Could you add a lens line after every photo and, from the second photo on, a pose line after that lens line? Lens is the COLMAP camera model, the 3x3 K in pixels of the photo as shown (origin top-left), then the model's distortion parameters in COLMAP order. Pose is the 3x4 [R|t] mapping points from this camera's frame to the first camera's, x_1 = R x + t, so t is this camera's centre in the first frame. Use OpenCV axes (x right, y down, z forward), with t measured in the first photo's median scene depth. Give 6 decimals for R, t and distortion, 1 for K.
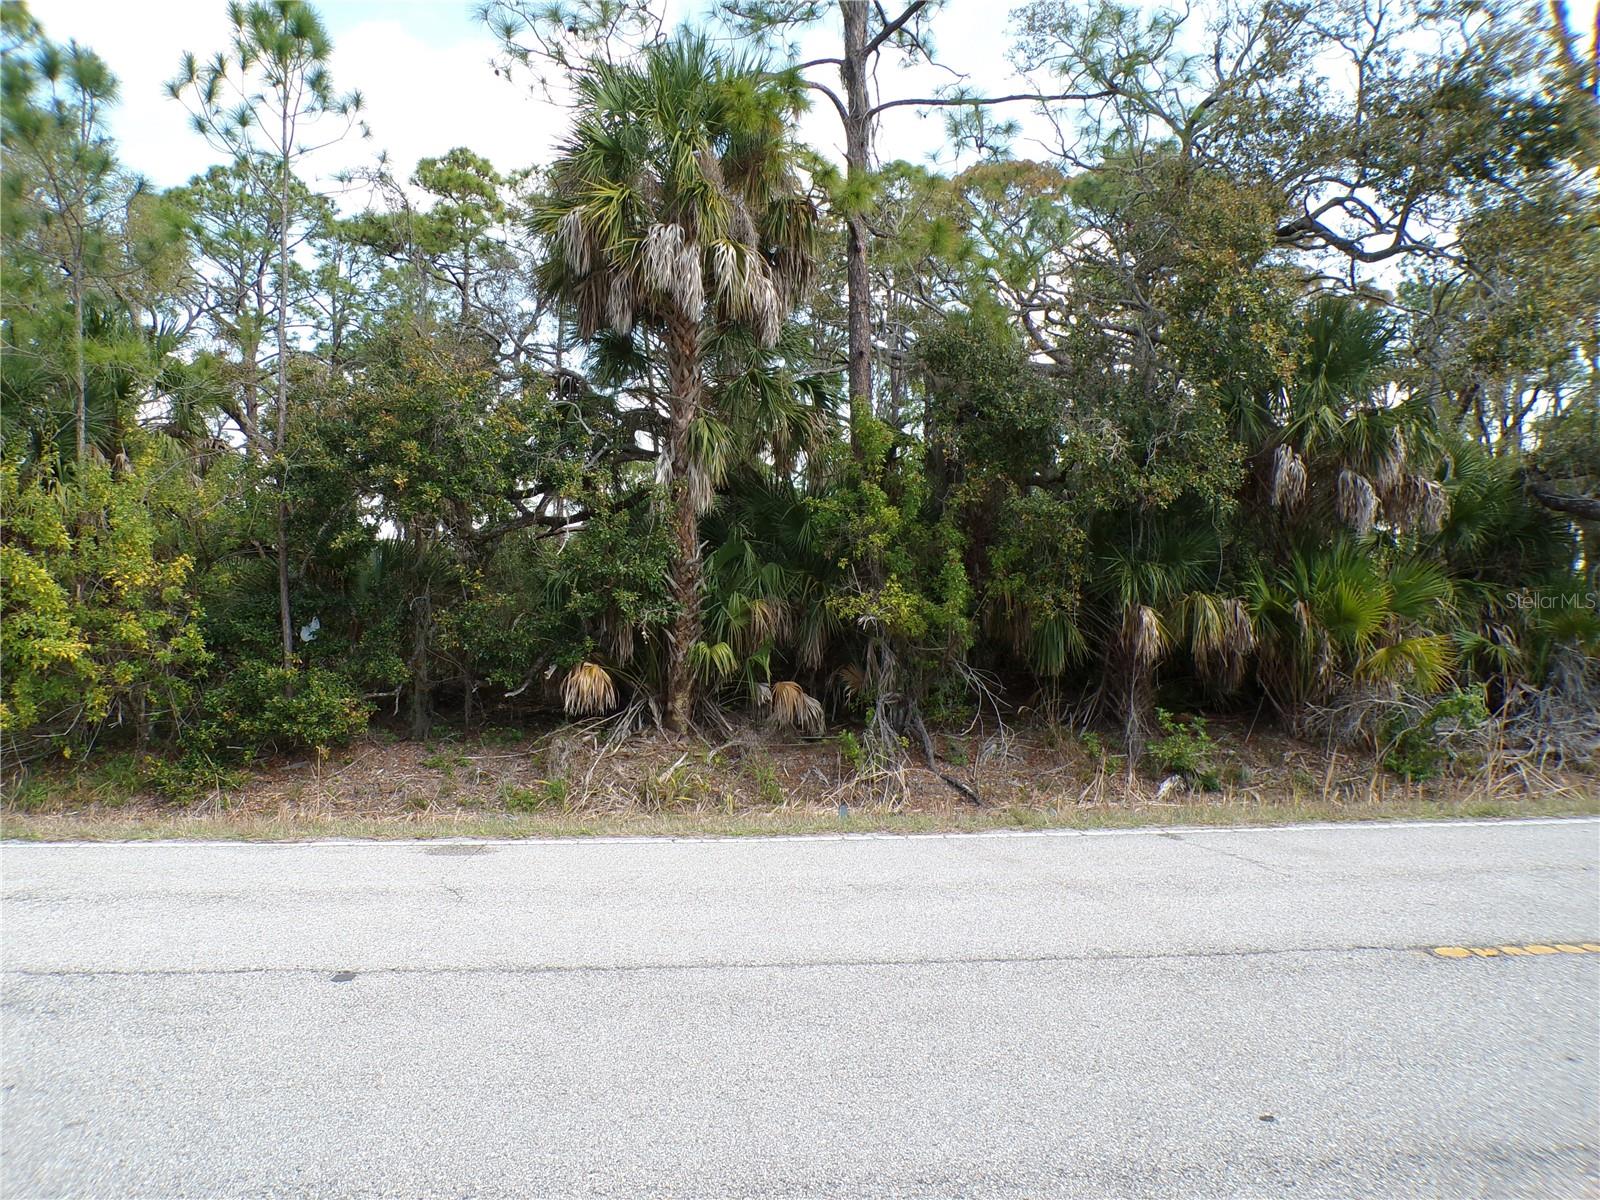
lens RADIAL K [[1101.8, 0, 799.9], [0, 1101.8, 610.3], [0, 0, 1]] dist [-0.041999, 0.000348]
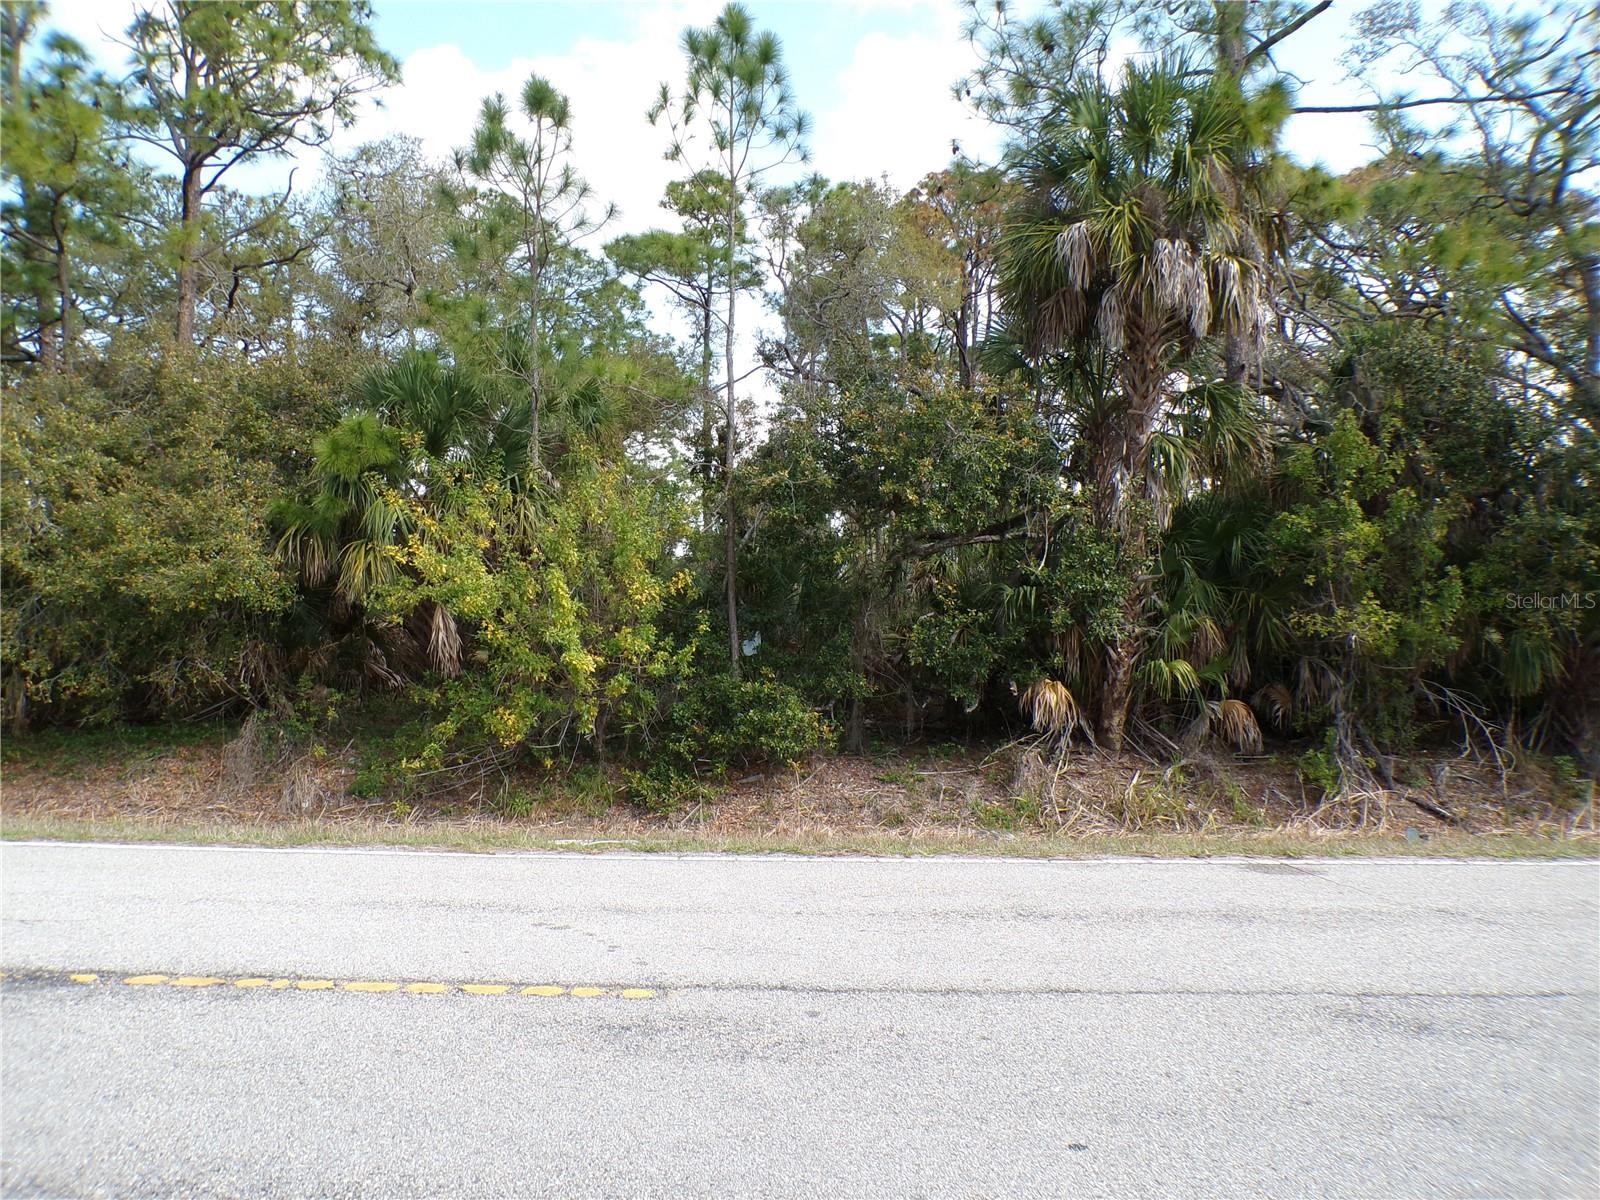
lens RADIAL K [[1108.2, 0, 800.0], [0, 1108.2, 600.0], [0, 0, 1]] dist [-0.024968, 0.005012]
pose [[0.995531, 0.002550, -0.094398, -0.325204], [-0.004789, 0.999712, -0.023501, 0.000578], [0.094311, 0.023849, 0.995257, -0.021295]]
